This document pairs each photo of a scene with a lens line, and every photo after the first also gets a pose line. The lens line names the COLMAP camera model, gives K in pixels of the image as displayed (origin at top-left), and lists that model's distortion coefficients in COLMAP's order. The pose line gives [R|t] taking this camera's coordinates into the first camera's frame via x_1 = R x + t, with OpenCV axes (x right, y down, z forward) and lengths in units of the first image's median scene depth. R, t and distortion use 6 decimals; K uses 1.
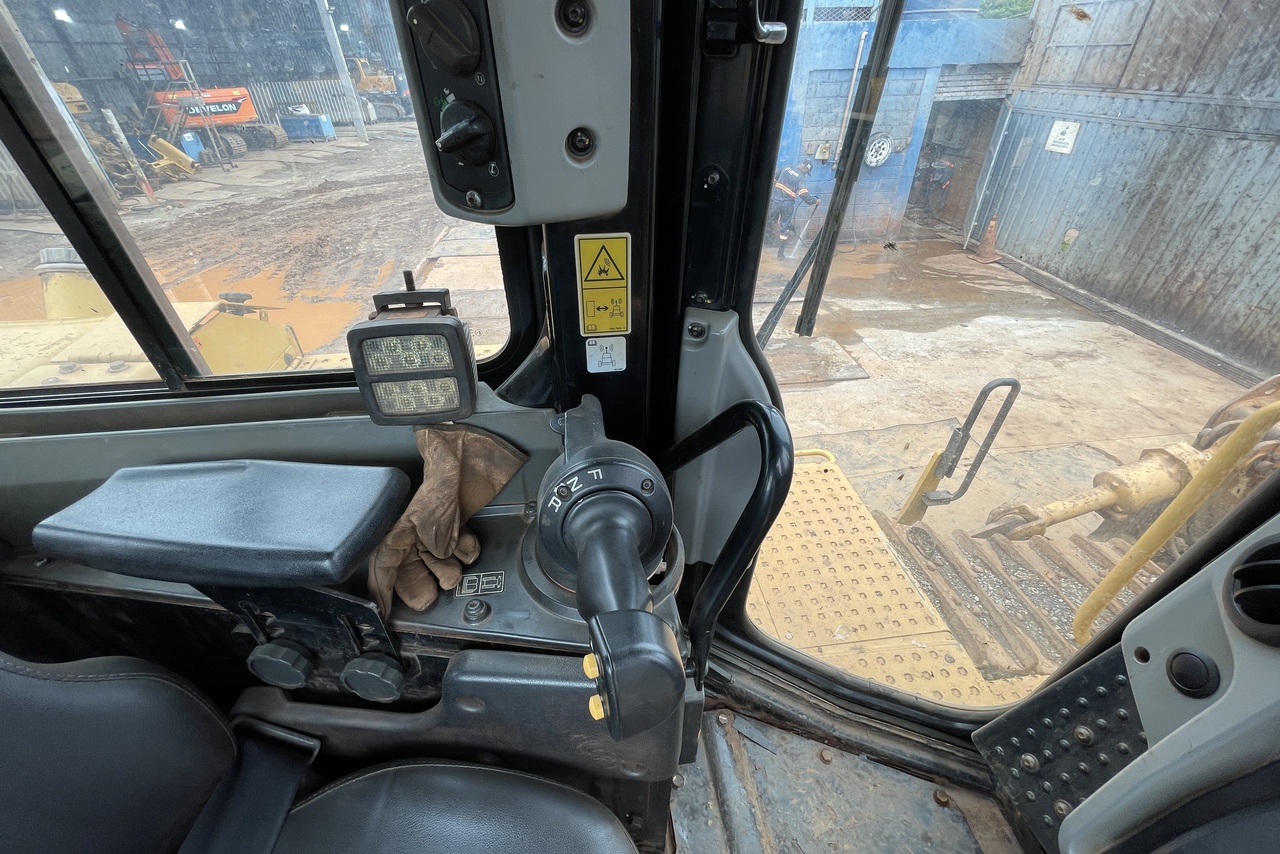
lens RADIAL K [[514.4, 0, 639.2], [0, 514.4, 425.4], [0, 0, 1]] dist [-0.005502, 0.000812]
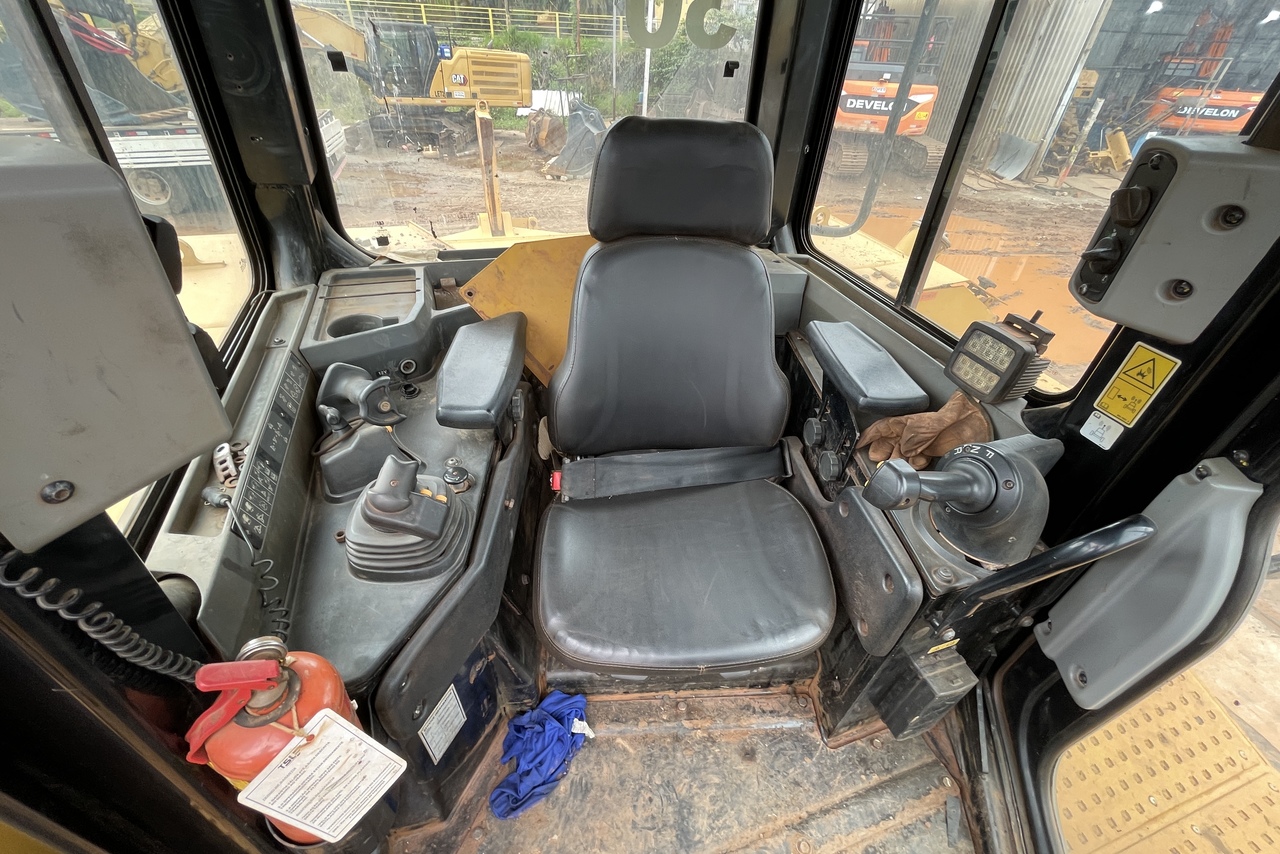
lens RADIAL K [[514.4, 0, 639.2], [0, 514.4, 425.4], [0, 0, 1]] dist [-0.005502, 0.000812]
pose [[0.181546, 0.618010, -0.764921, 0.692388], [-0.605798, 0.683010, 0.408051, 0.032314], [0.774629, 0.389308, 0.498387, -0.541125]]
